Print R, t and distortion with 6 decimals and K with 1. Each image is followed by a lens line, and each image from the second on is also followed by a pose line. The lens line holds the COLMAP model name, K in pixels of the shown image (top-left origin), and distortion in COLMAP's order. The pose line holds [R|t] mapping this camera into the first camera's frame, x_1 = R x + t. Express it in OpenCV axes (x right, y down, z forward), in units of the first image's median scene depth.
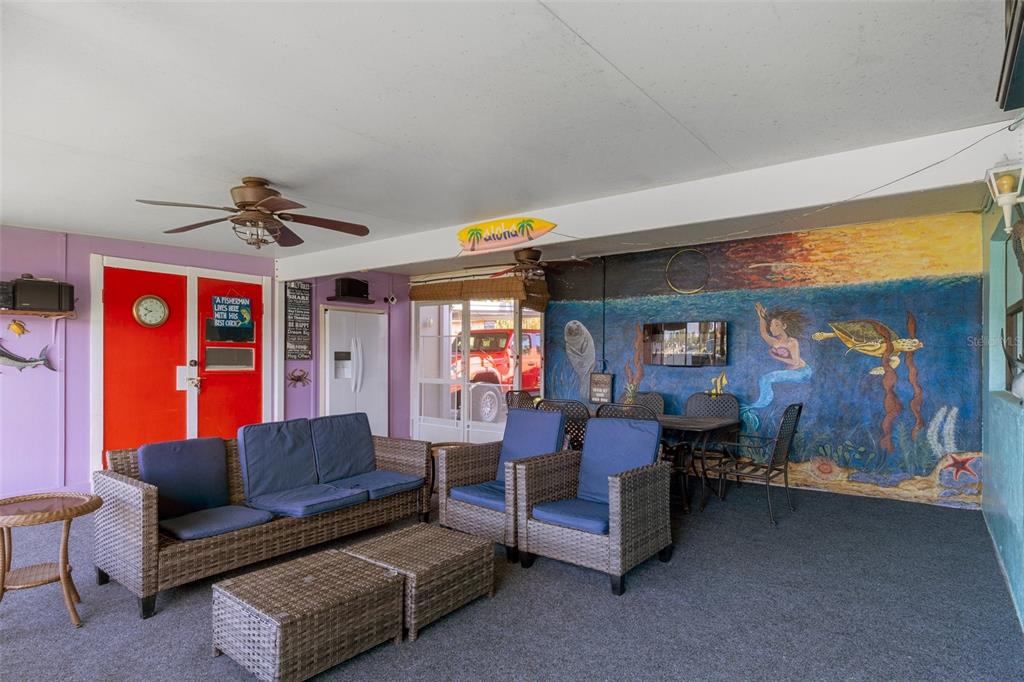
lens RADIAL K [[562.6, 0, 498.3], [0, 562.6, 354.9], [0, 0, 1]] dist [0.029911, 0.000217]
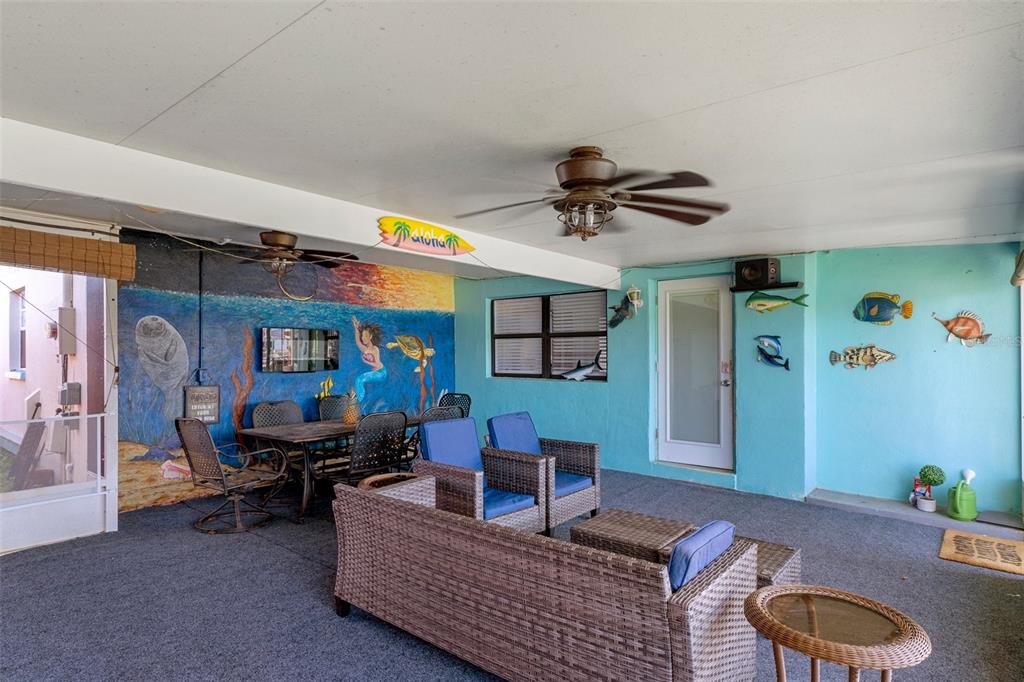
lens RADIAL K [[562.6, 0, 498.3], [0, 562.6, 354.9], [0, 0, 1]] dist [0.029911, 0.000217]
pose [[0.031895, -0.012434, 0.999414, -0.746873], [-0.002650, 0.999918, 0.012524, -0.027024], [-0.999488, -0.003048, 0.031859, 0.682500]]
